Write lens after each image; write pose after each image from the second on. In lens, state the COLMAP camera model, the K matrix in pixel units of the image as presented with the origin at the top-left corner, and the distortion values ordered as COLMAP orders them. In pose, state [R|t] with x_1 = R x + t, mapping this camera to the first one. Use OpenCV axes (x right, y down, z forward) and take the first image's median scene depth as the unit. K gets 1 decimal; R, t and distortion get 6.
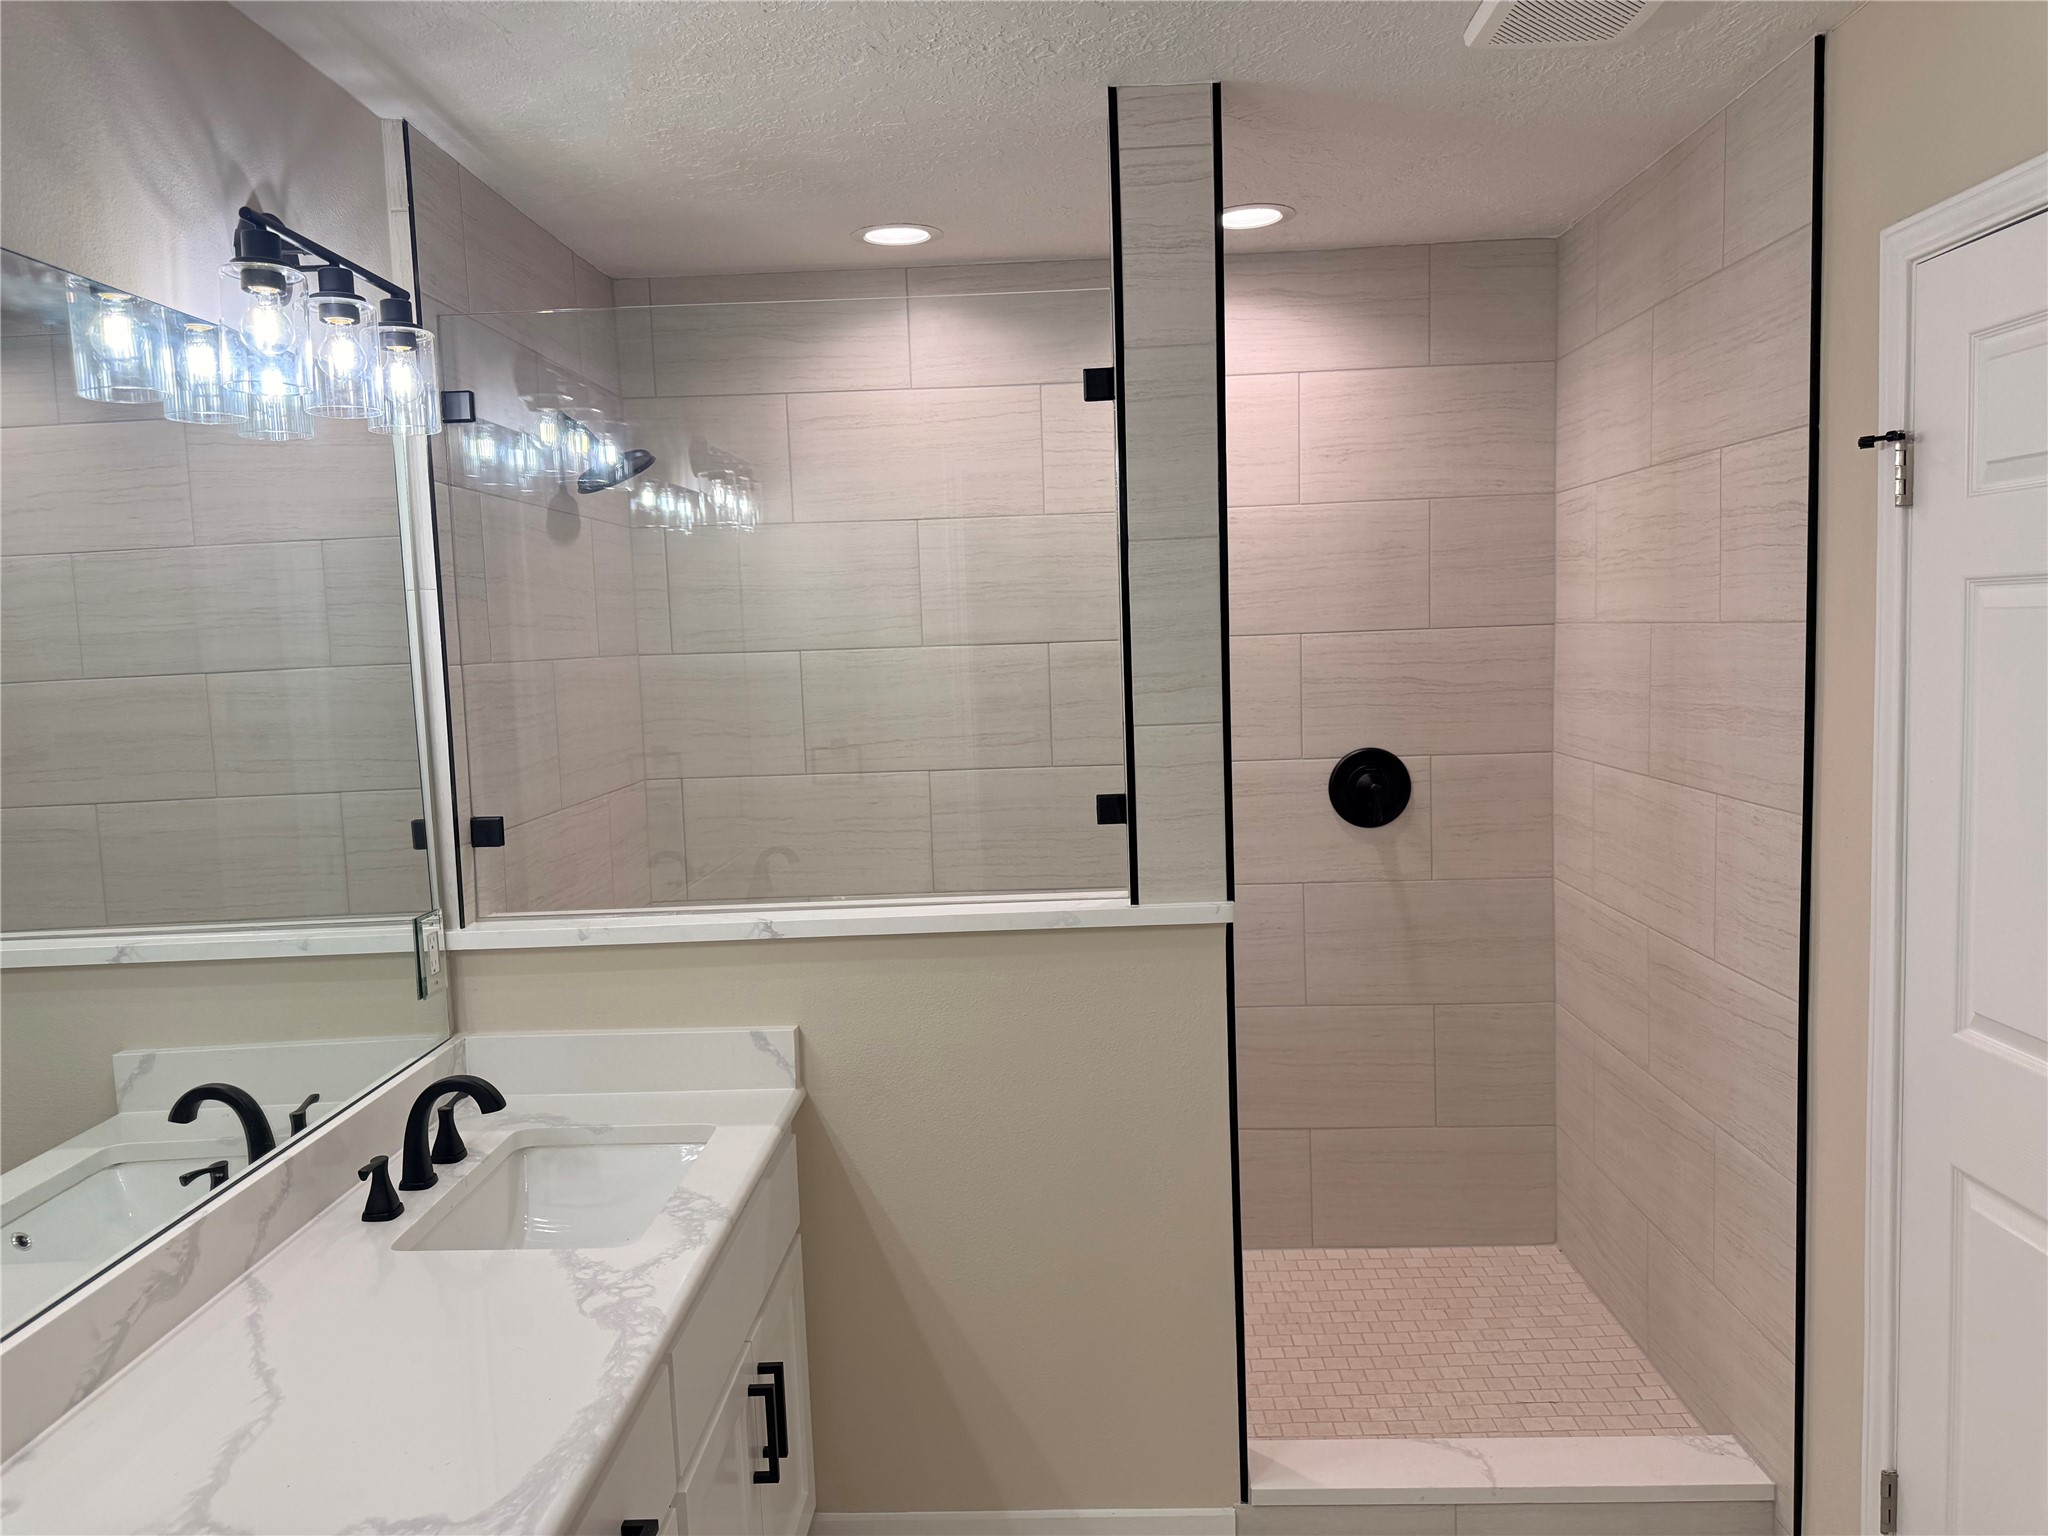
lens RADIAL K [[1454.3, 0, 1035.0], [0, 1454.3, 755.1], [0, 0, 1]] dist [0.051519, -0.072849]
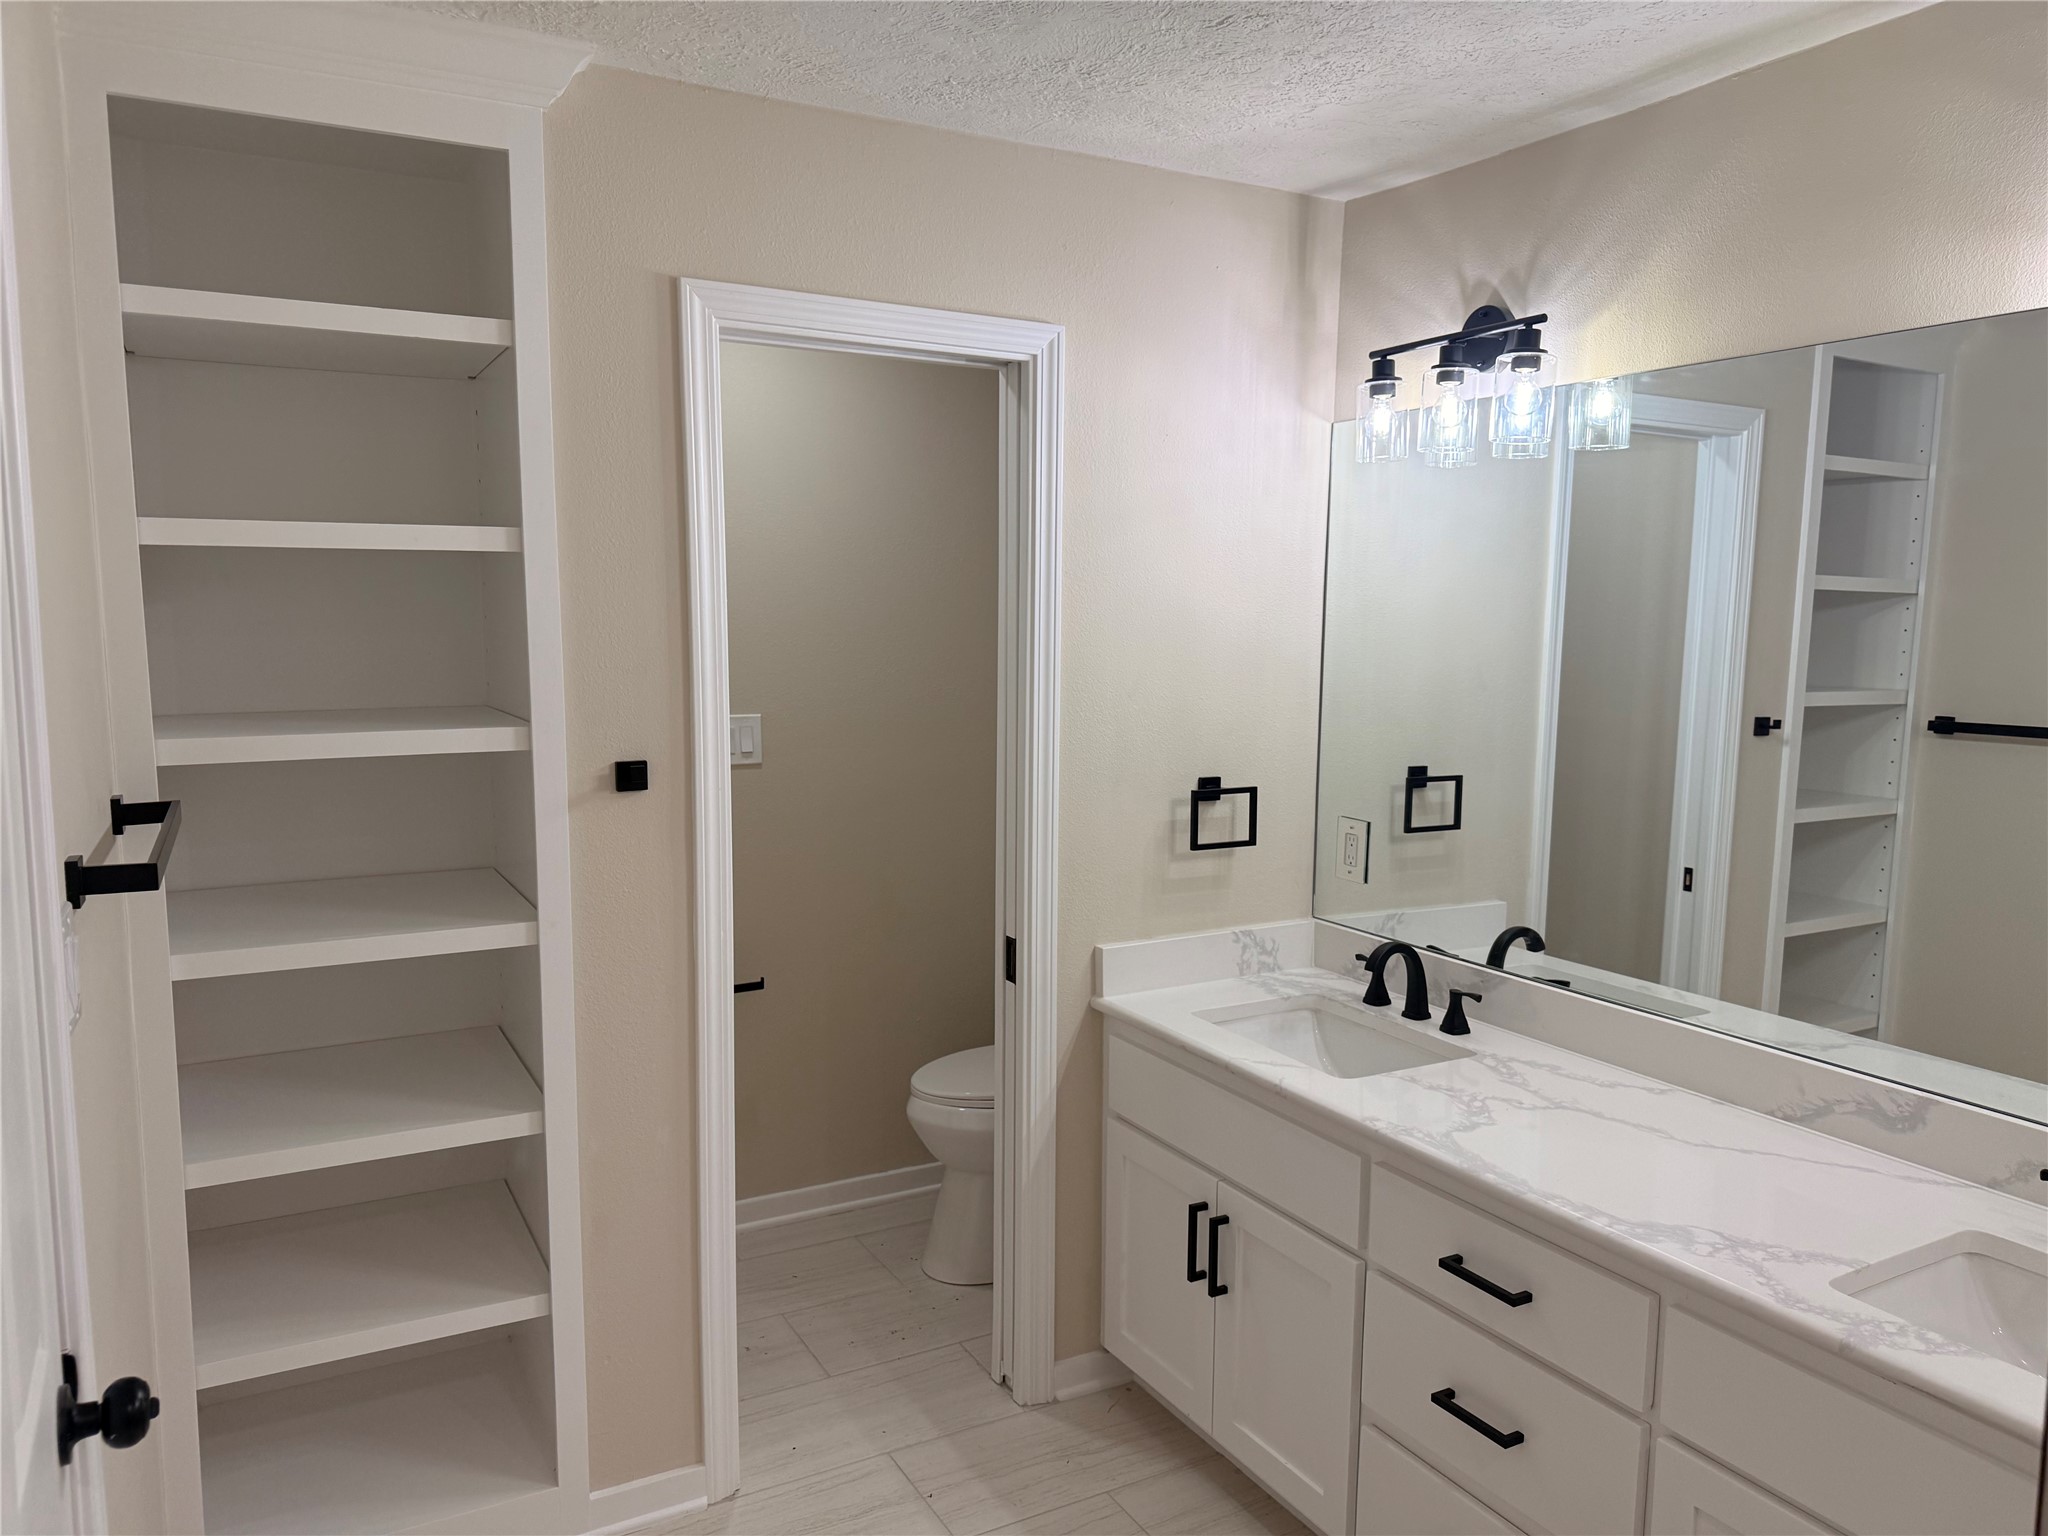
lens RADIAL K [[1454.3, 0, 1023.8], [0, 1454.3, 776.4], [0, 0, 1]] dist [0.051519, -0.072849]
pose [[-0.863430, 0.095925, -0.495264, 0.512822], [-0.011597, 0.977721, 0.209588, -0.148584], [0.504335, 0.186708, -0.843081, 1.250741]]
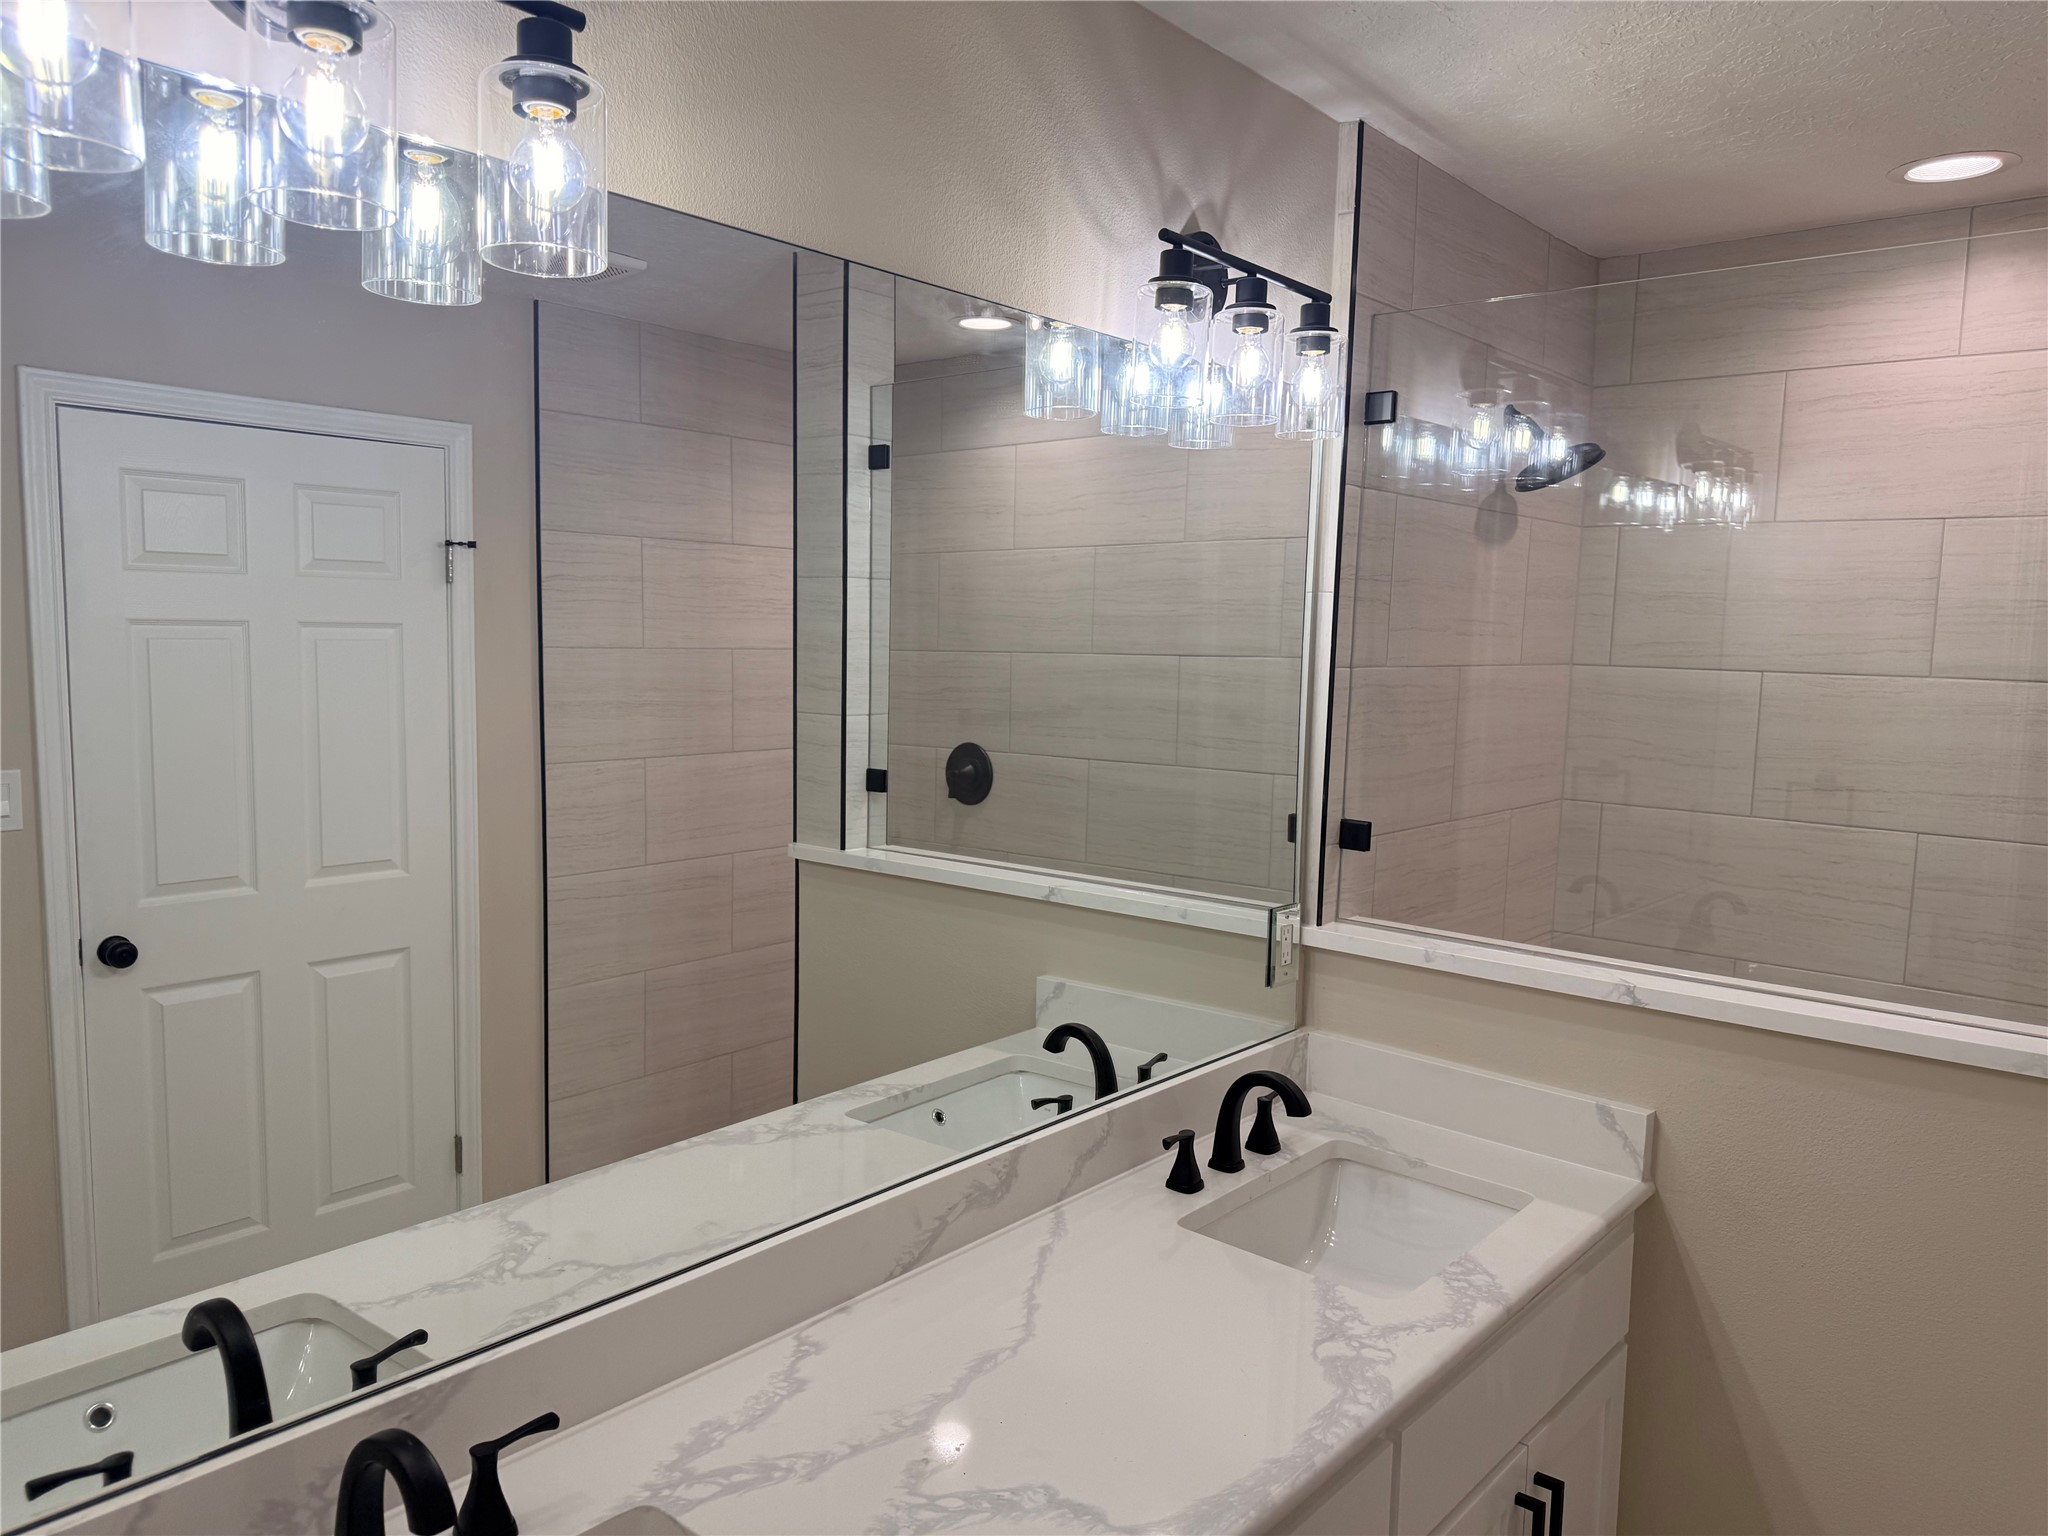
lens RADIAL K [[1454.3, 0, 1009.7], [0, 1454.3, 771.5], [0, 0, 1]] dist [0.051519, -0.072849]
pose [[0.771625, 0.118552, -0.624932, 0.070472], [-0.107221, 0.992661, 0.055923, -0.024424], [0.626975, 0.023854, 0.778674, 0.089715]]
